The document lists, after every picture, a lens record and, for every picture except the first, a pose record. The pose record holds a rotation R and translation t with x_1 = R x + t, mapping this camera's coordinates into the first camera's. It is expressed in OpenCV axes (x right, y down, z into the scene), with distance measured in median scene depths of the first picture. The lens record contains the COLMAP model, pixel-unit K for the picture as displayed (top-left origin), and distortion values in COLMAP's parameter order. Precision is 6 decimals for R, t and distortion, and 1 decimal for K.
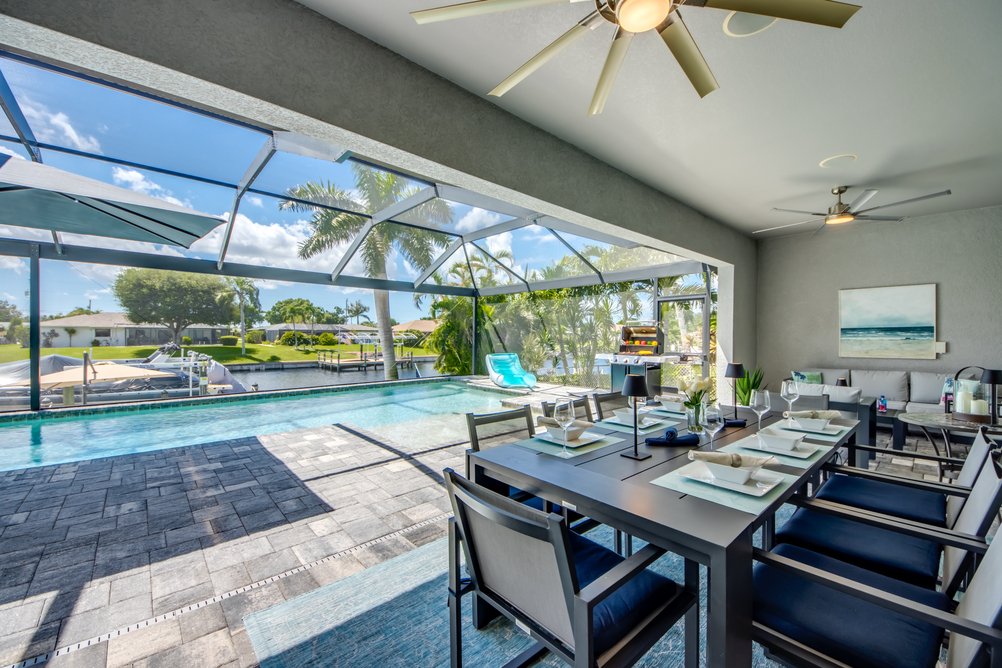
lens RADIAL K [[385.6, 0, 492.9], [0, 385.6, 337.1], [0, 0, 1]] dist [-0.001392, -0.005507]
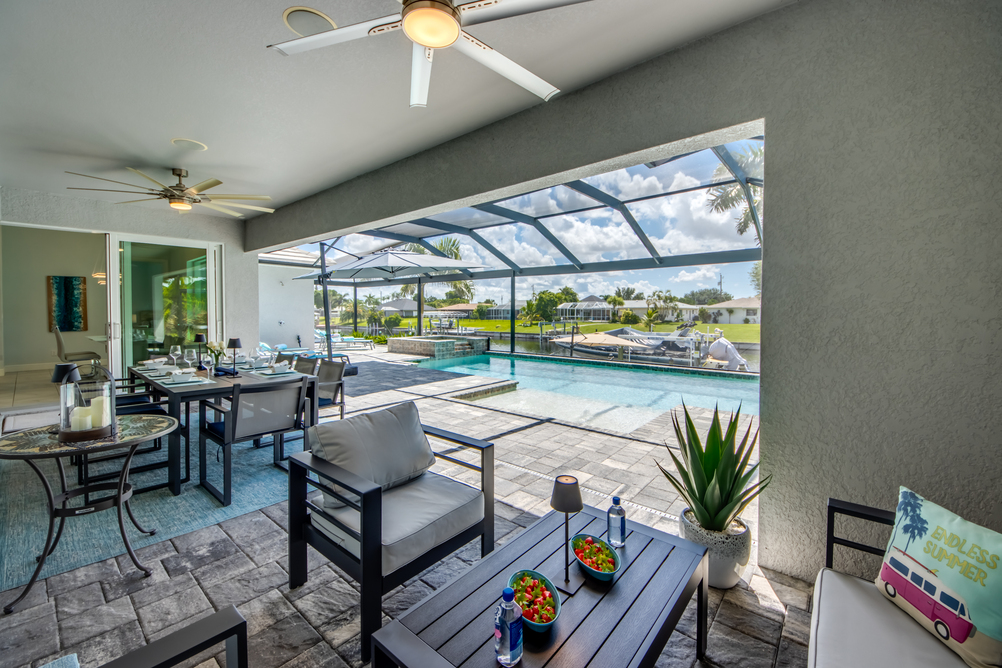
lens RADIAL K [[385.6, 0, 520.4], [0, 385.6, 318.1], [0, 0, 1]] dist [-0.001392, -0.005507]
pose [[0.201076, 0.010950, -0.979514, 0.695739], [-0.006319, 0.999931, 0.009881, -0.007503], [0.979555, 0.004203, 0.201131, 0.543857]]
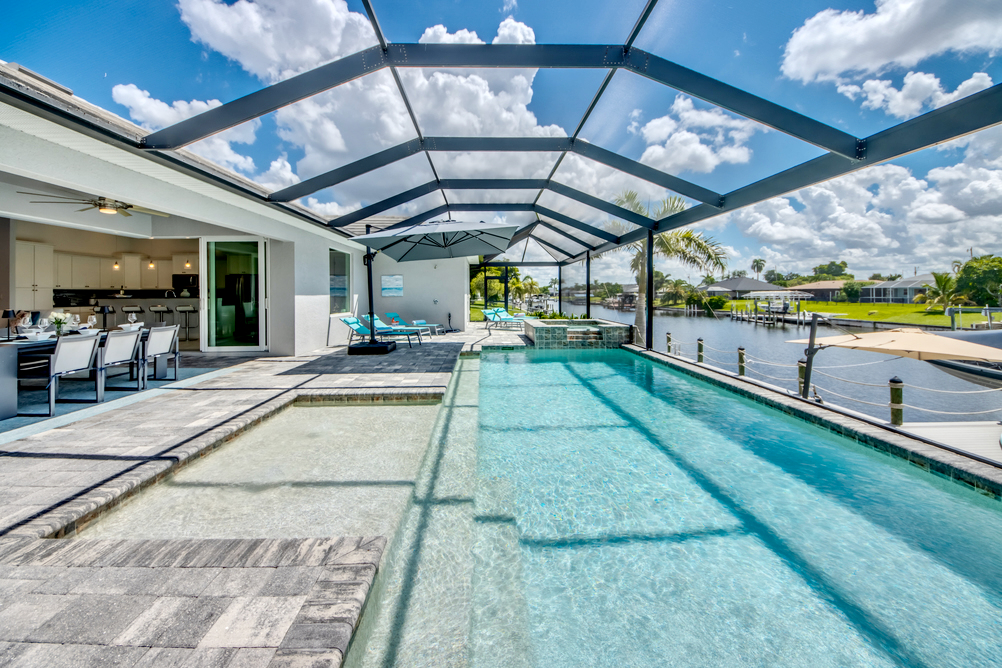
lens RADIAL K [[385.6, 0, 490.7], [0, 385.6, 299.8], [0, 0, 1]] dist [-0.001392, -0.005507]
pose [[-0.634614, 0.009843, -0.772766, 0.167532], [-0.006480, 0.999816, 0.018057, -0.007805], [0.772802, 0.016467, -0.634434, 1.241166]]
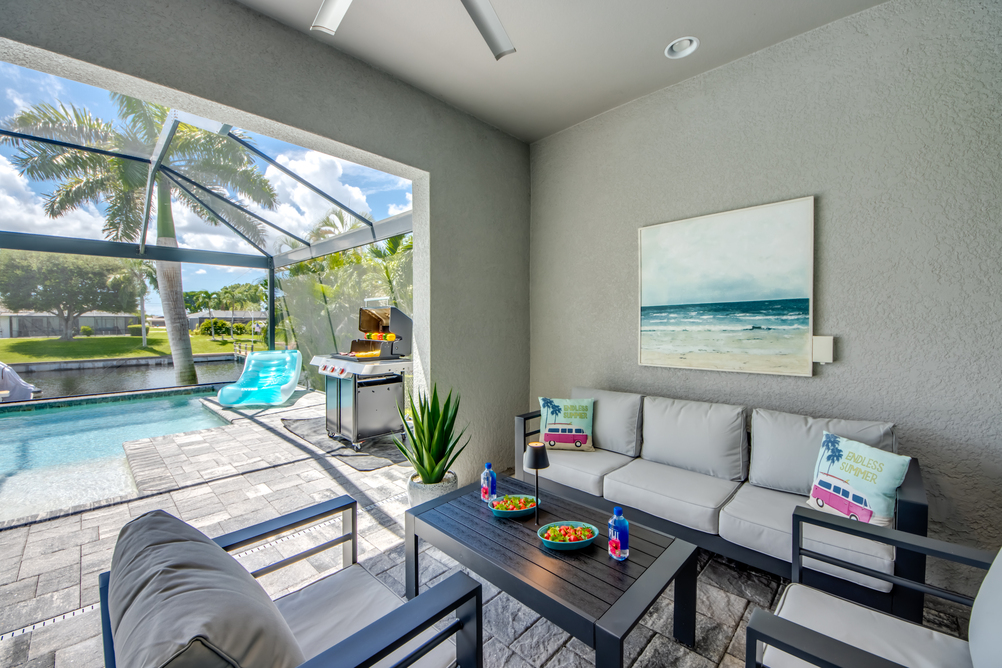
lens RADIAL K [[385.6, 0, 500.8], [0, 385.6, 332.1], [0, 0, 1]] dist [-0.001392, -0.005507]
pose [[0.995158, -0.007039, 0.098032, 0.503668], [0.005087, 0.999784, 0.020142, -0.001145], [-0.098152, -0.019546, 0.994979, 0.396327]]
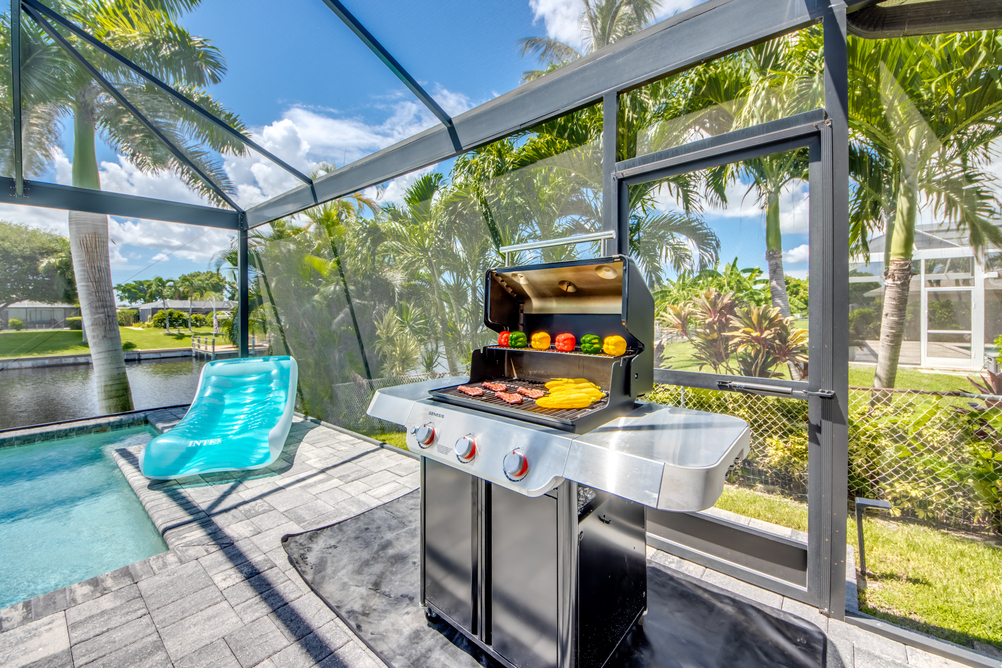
lens RADIAL K [[392.5, 0, 527.5], [0, 392.5, 311.6], [0, 0, 1]] dist [-0.031255, -0.000242]
pose [[0.978062, -0.014385, 0.207818, 0.315584], [0.014824, 0.999890, -0.000553, -0.001626], [-0.207788, 0.003621, 0.978167, 0.769606]]
